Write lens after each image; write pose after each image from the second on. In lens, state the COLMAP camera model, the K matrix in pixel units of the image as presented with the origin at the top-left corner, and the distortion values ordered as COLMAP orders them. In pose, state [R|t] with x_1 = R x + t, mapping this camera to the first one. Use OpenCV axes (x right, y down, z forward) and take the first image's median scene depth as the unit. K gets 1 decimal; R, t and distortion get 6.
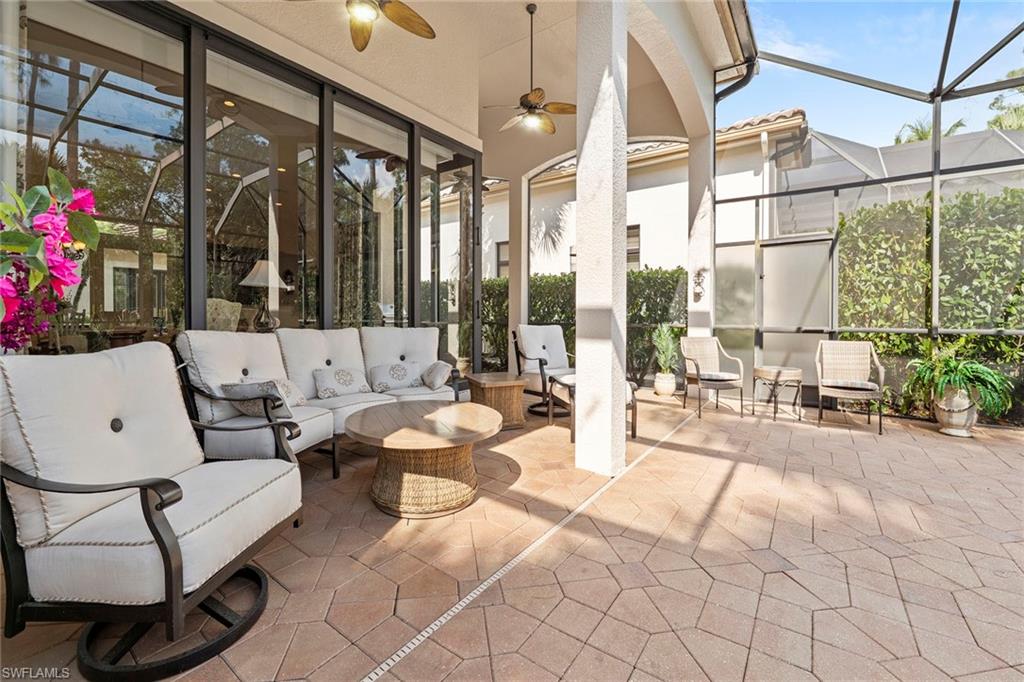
lens RADIAL K [[420.1, 0, 511.1], [0, 420.1, 320.2], [0, 0, 1]] dist [-0.012974, 0.000211]
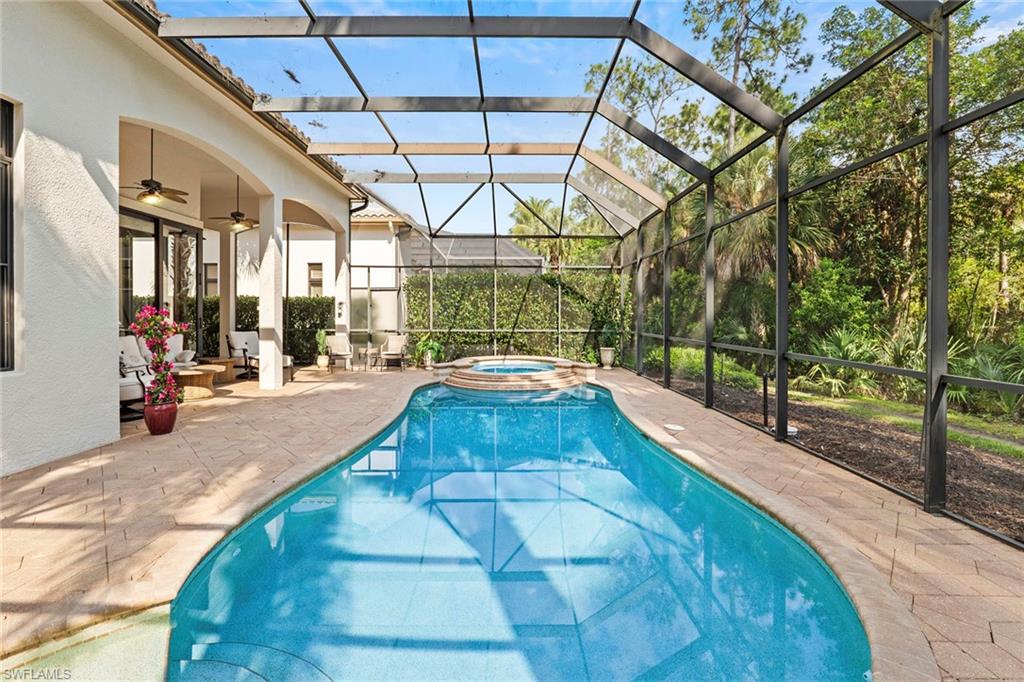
lens RADIAL K [[420.1, 0, 511.1], [0, 420.1, 320.2], [0, 0, 1]] dist [-0.012974, 0.000211]
pose [[0.809508, -0.005121, 0.587086, -0.058129], [0.007889, 0.999967, -0.002155, -0.024526], [-0.587055, 0.006375, 0.809522, -1.187453]]
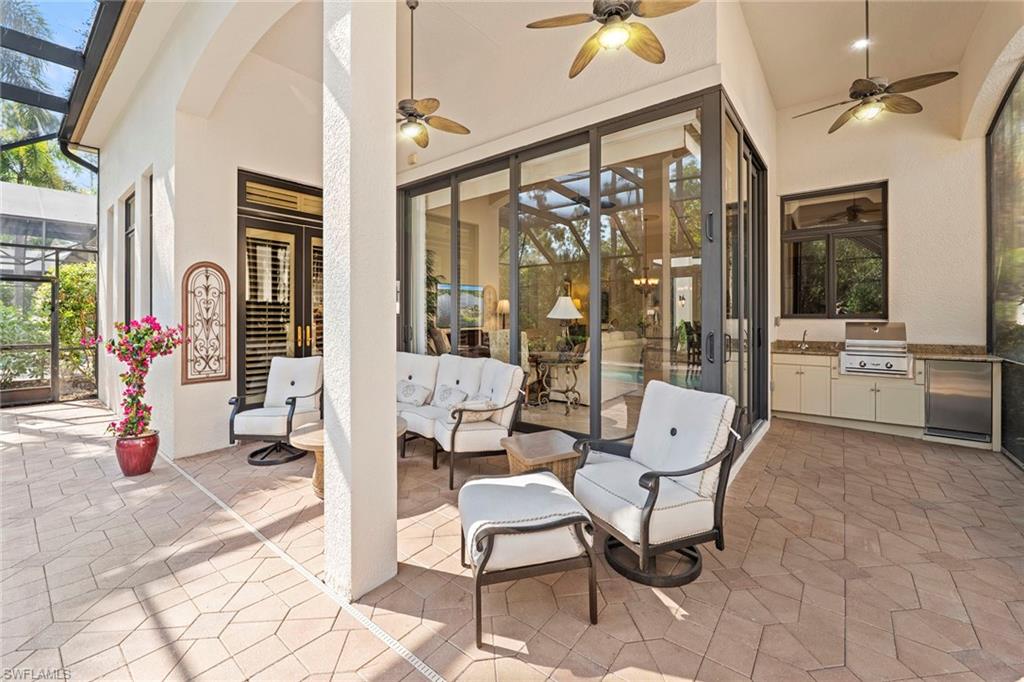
lens RADIAL K [[423.0, 0, 511.8], [0, 423.0, 314.2], [0, 0, 1]] dist [-0.007605, -0.000115]
pose [[-0.052666, -0.004834, -0.998600, 0.610064], [-0.012715, 0.999910, -0.004170, -0.074825], [0.998531, 0.012478, -0.052723, 0.834066]]
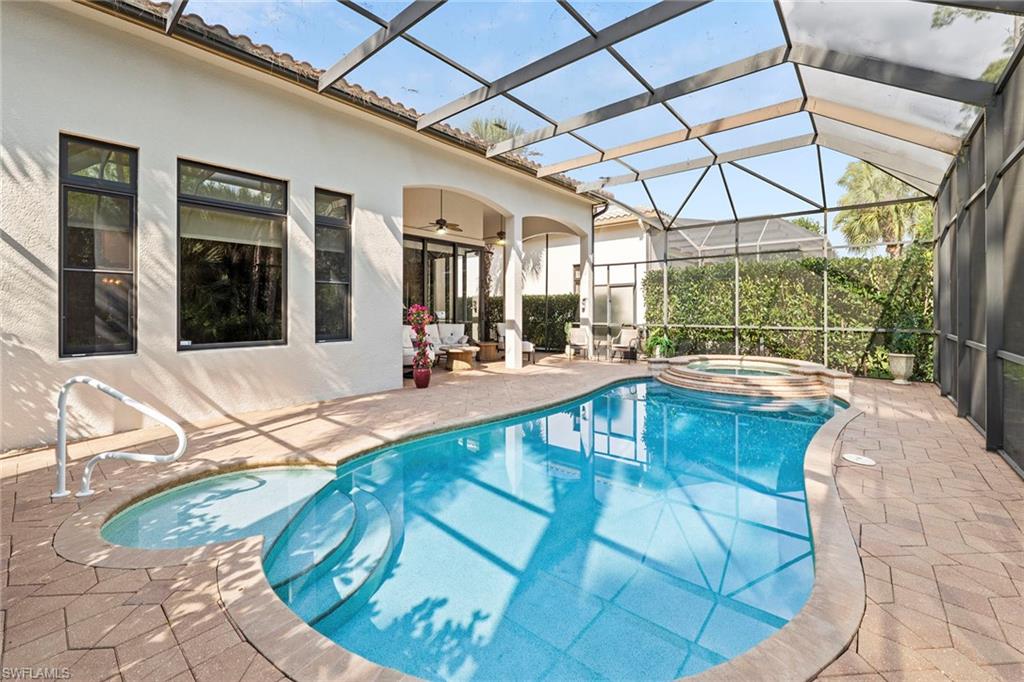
lens RADIAL K [[423.0, 0, 511.8], [0, 423.0, 314.2], [0, 0, 1]] dist [-0.007605, -0.000115]
pose [[0.996700, -0.000526, -0.081172, 0.293528], [-0.000093, 0.999971, -0.007621, -0.019890], [0.081173, 0.007604, 0.996671, -1.404601]]
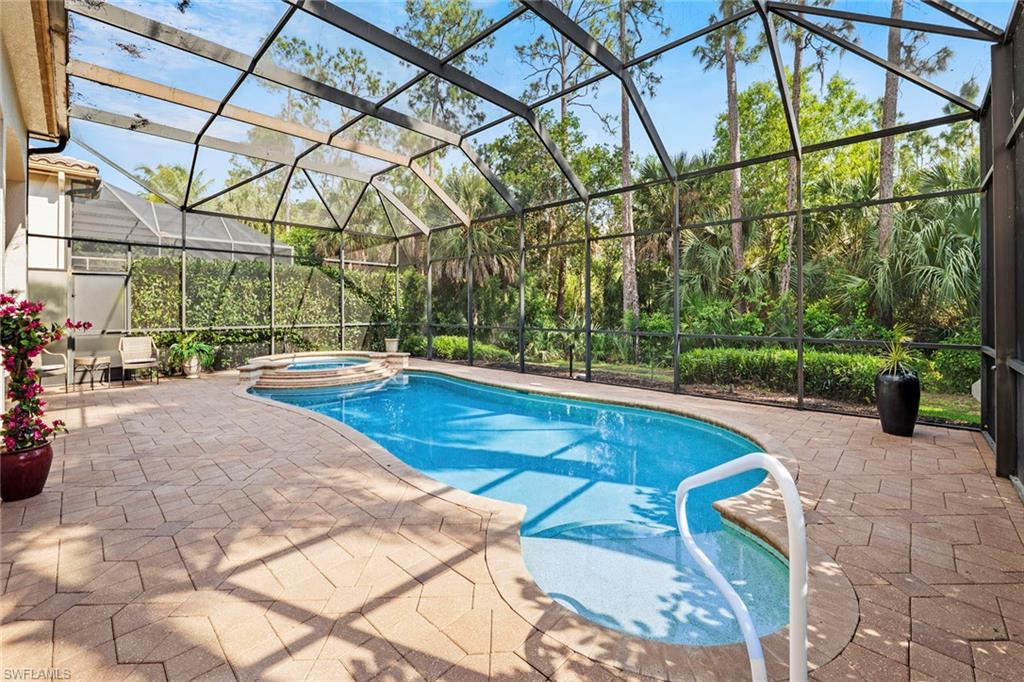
lens RADIAL K [[424.7, 0, 511.2], [0, 424.7, 308.7], [0, 0, 1]] dist [-0.011522, 0.000376]
pose [[0.133951, 0.001985, 0.990986, -0.670714], [0.017179, 0.999843, -0.004325, -0.031645], [-0.990839, 0.017604, 0.133896, -0.721504]]
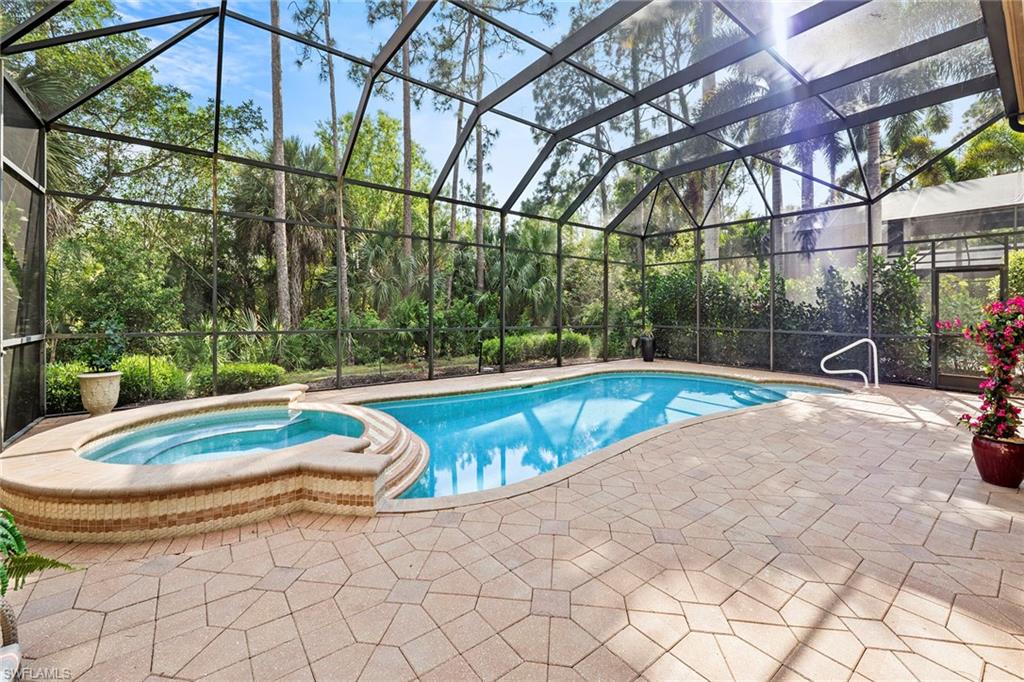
lens RADIAL K [[419.4, 0, 509.3], [0, 419.4, 343.5], [0, 0, 1]] dist [-0.012840, -0.000015]
pose [[-0.956948, -0.033072, 0.288369, 0.421265], [-0.006859, 0.995787, 0.091441, -0.046825], [-0.290178, 0.085527, -0.953143, 0.926216]]
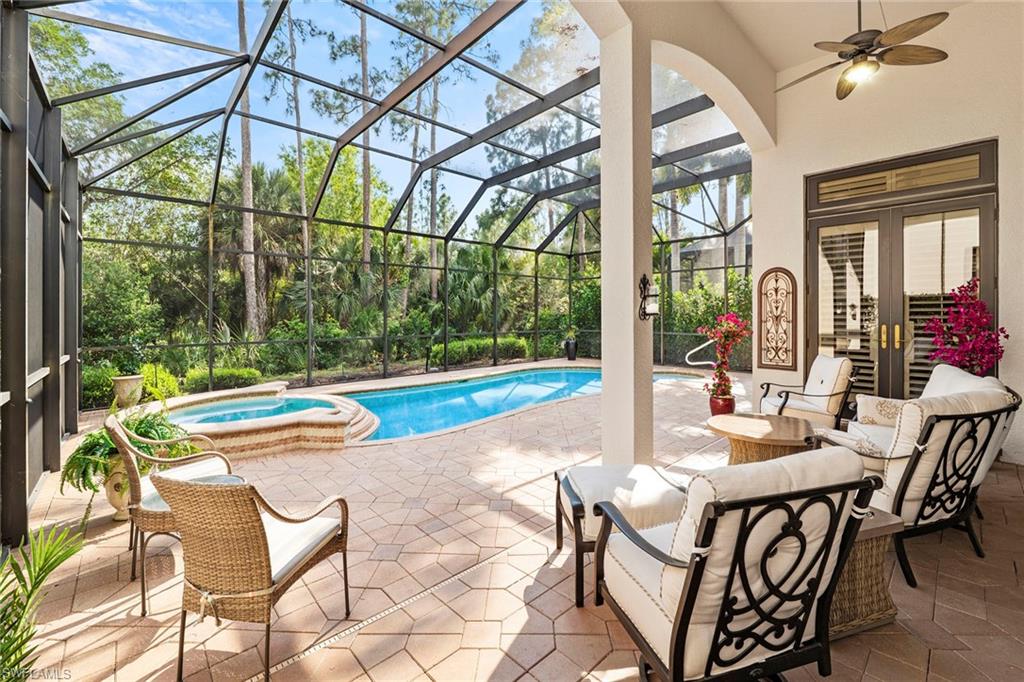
lens RADIAL K [[420.1, 0, 511.1], [0, 420.1, 320.2], [0, 0, 1]] dist [-0.012974, 0.000211]
pose [[-0.979548, 0.001843, 0.201200, 0.183576], [0.007206, 0.999638, 0.025926, -0.081406], [-0.201080, 0.026846, -0.979207, 1.313155]]
